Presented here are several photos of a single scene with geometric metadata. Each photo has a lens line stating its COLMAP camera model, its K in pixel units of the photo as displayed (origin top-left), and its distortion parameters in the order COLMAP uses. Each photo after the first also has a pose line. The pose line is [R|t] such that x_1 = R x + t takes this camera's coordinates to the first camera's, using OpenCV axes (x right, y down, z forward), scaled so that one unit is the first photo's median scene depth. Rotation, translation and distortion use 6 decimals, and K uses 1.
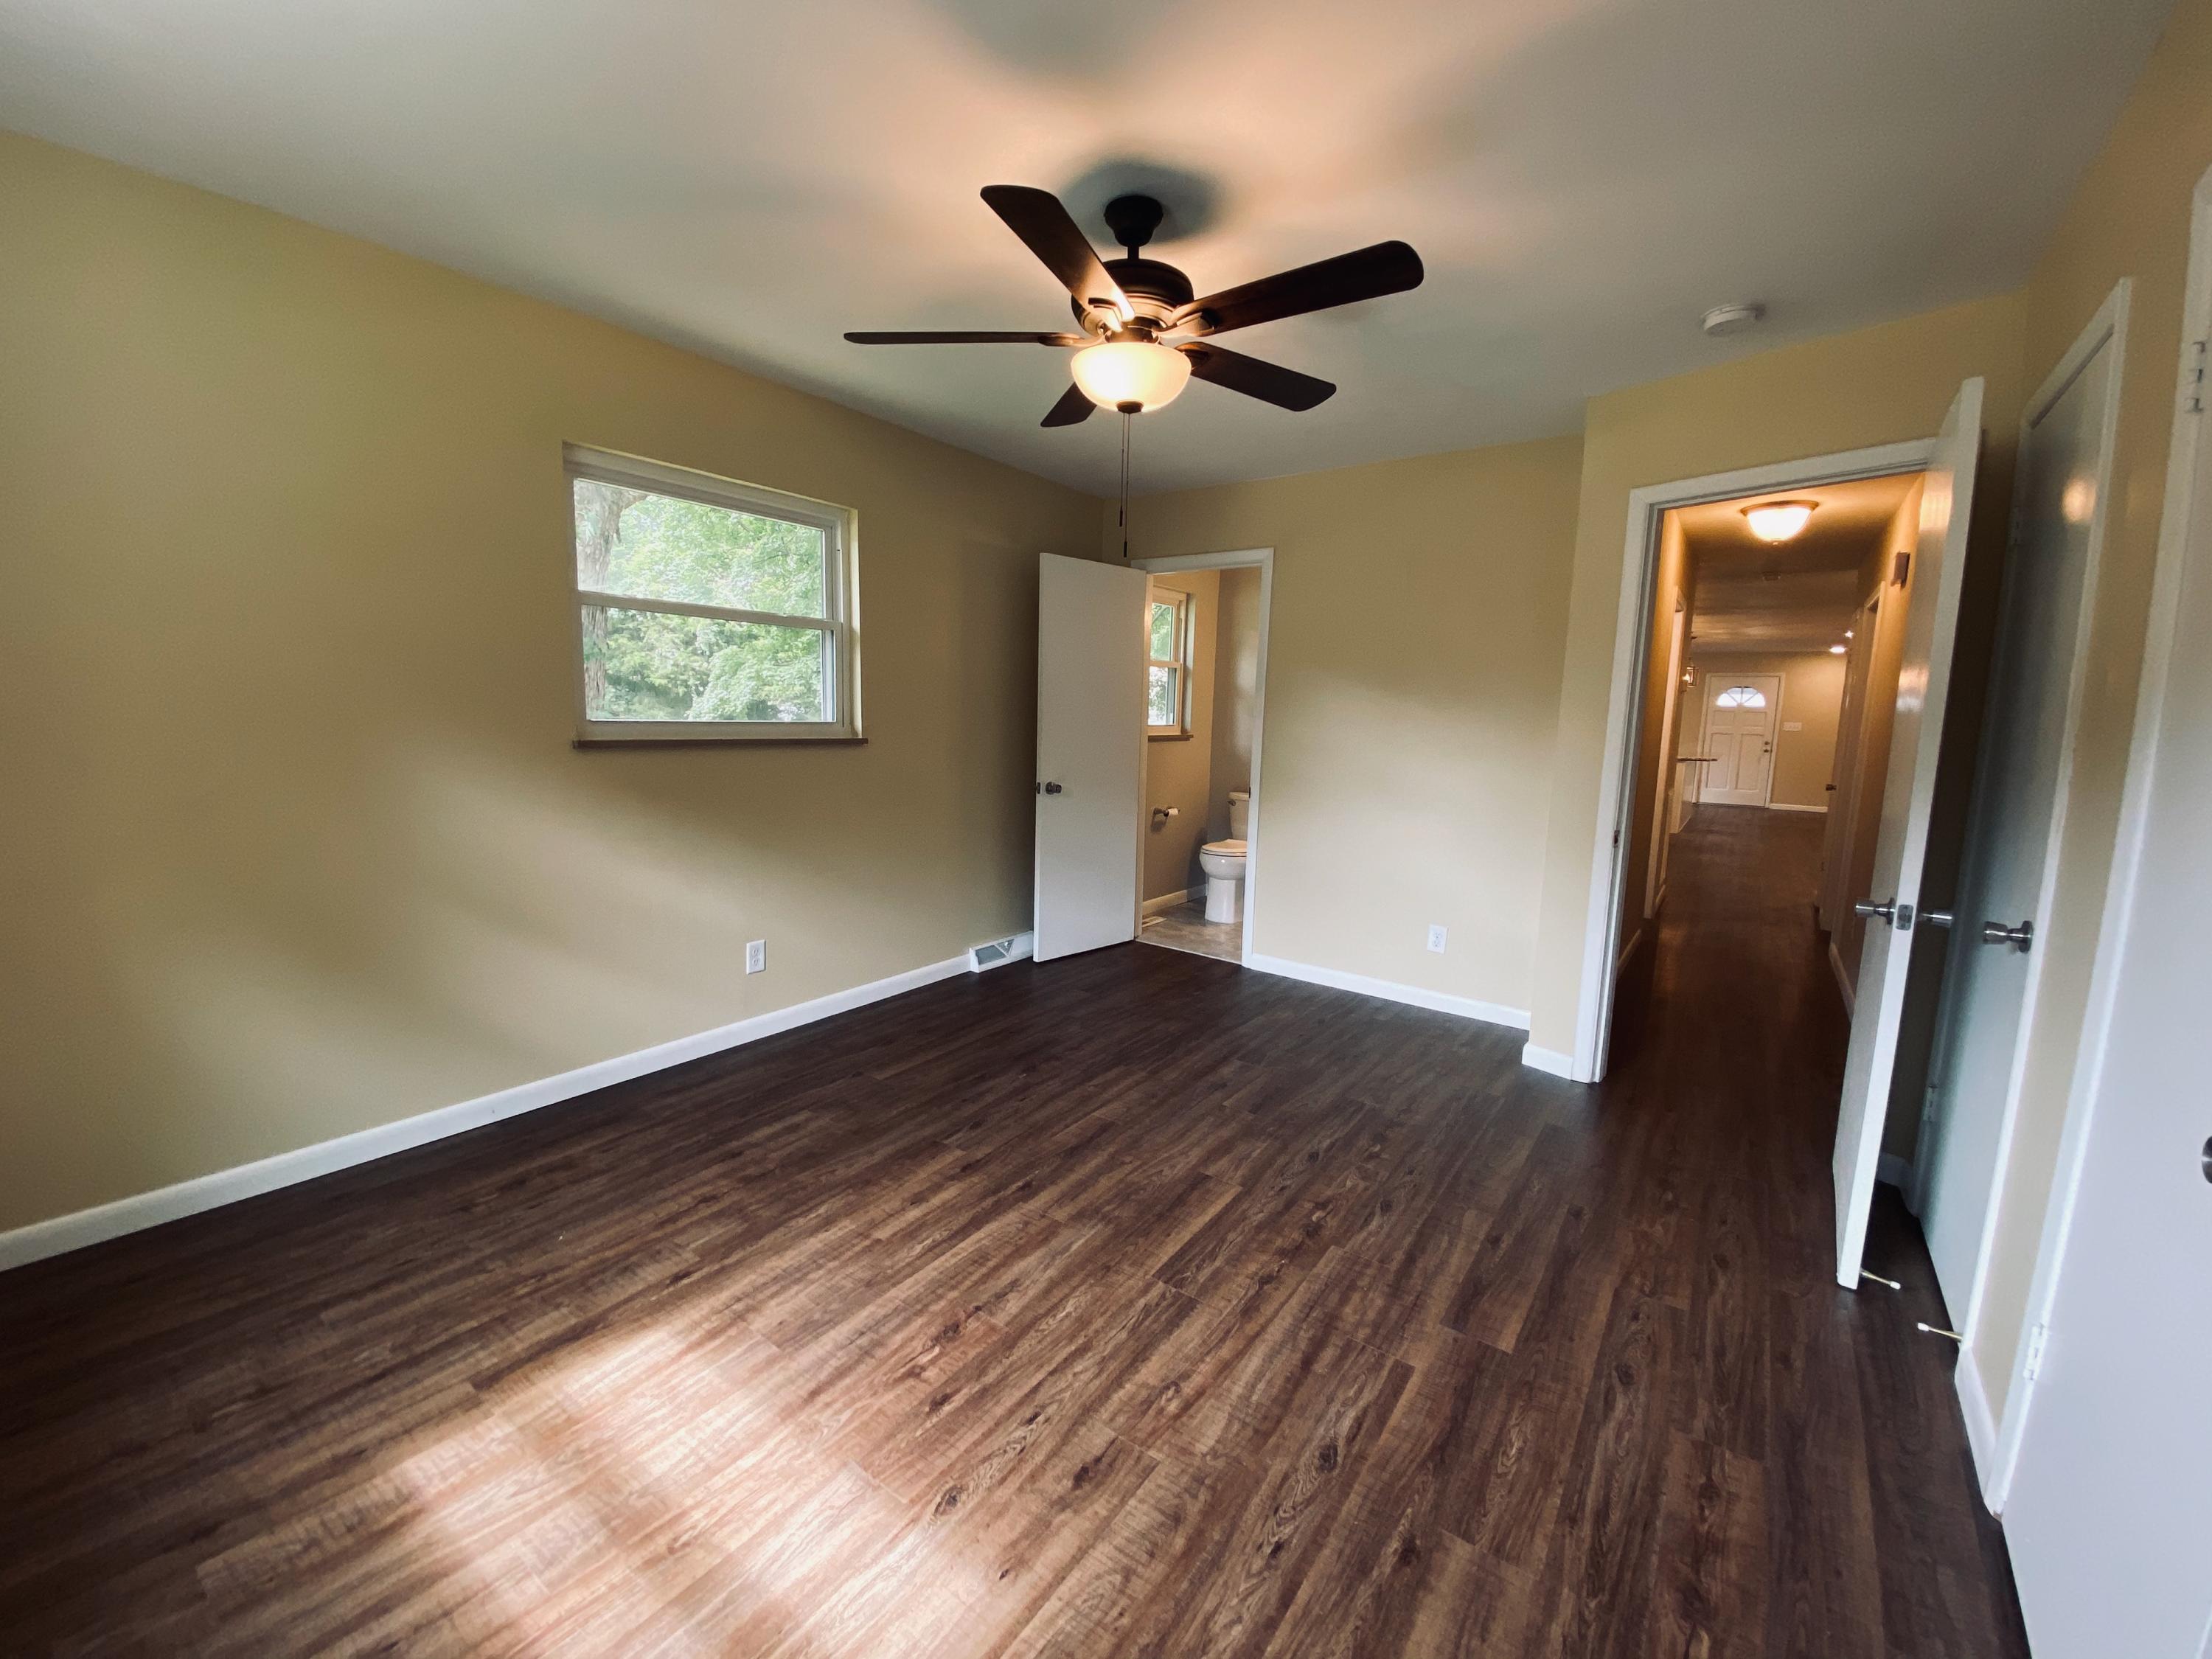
lens RADIAL K [[888.1, 0, 1095.3], [0, 888.1, 829.4], [0, 0, 1]] dist [0.008287, -0.005791]
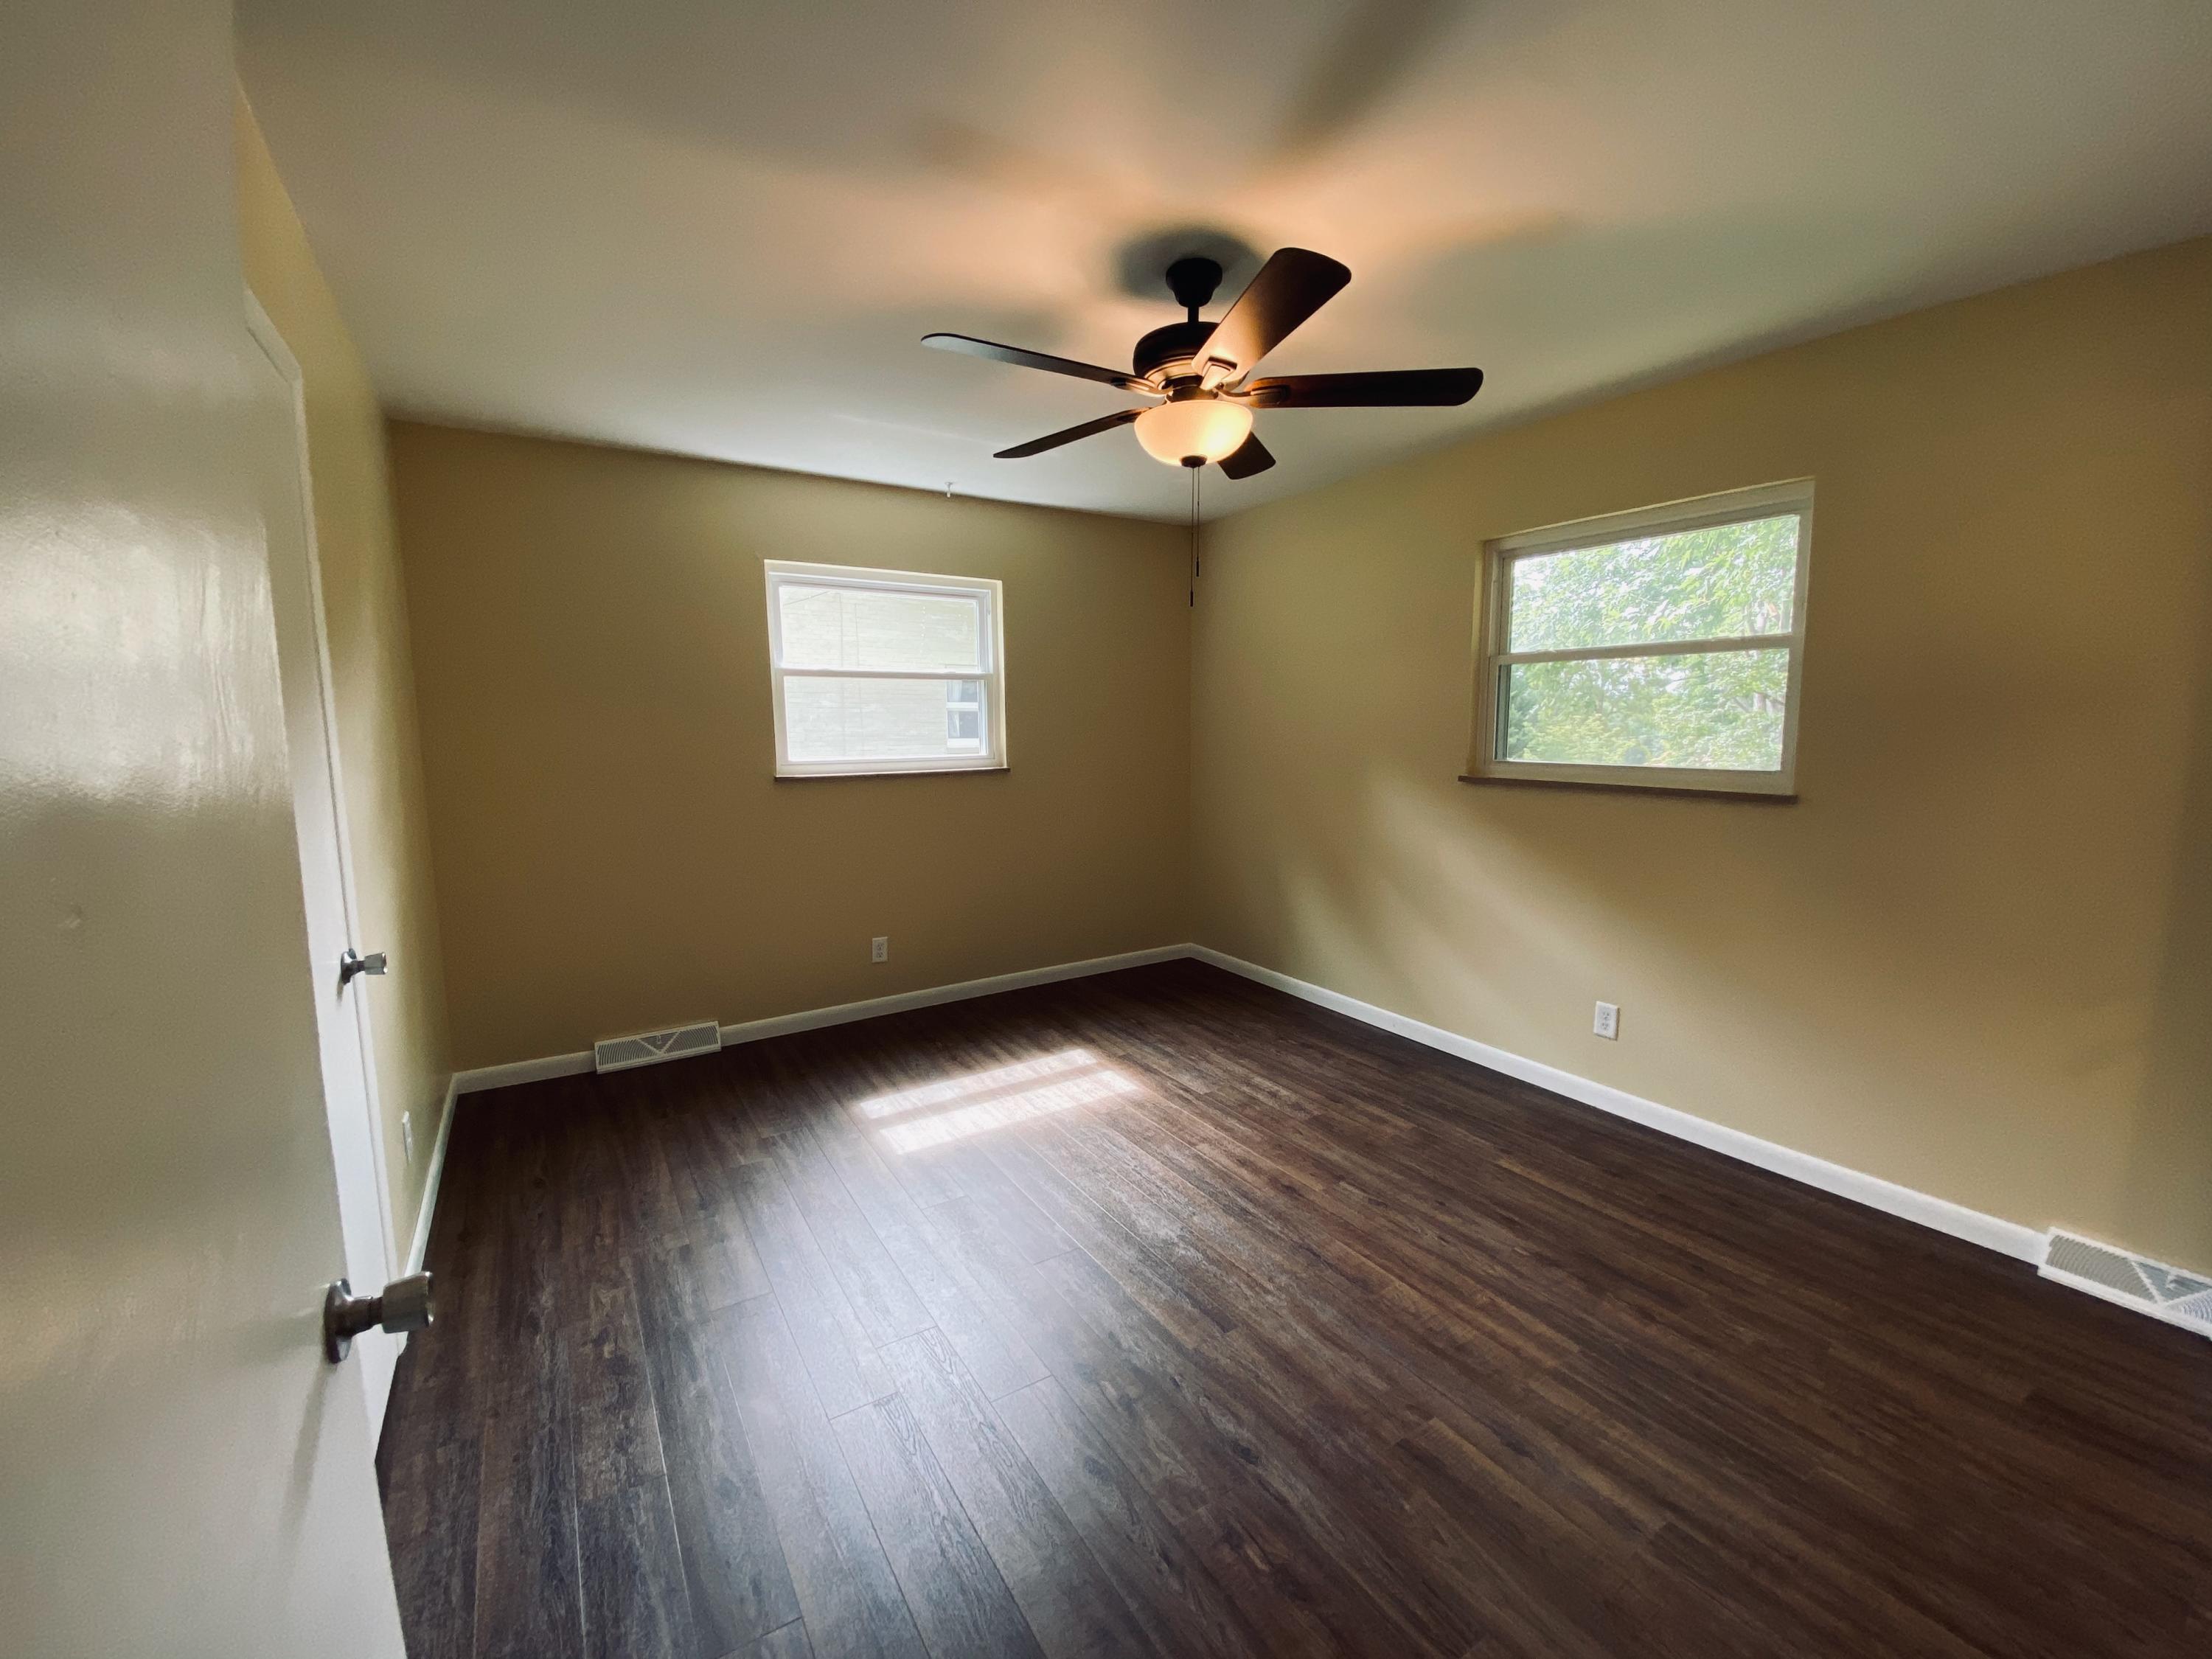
lens RADIAL K [[888.1, 0, 1110.8], [0, 888.1, 823.5], [0, 0, 1]] dist [0.008287, -0.005791]
pose [[-0.363323, 0.084273, -0.927844, 0.791128], [-0.132344, 0.981133, 0.140935, -0.146120], [0.922216, 0.173999, -0.345315, 0.997888]]
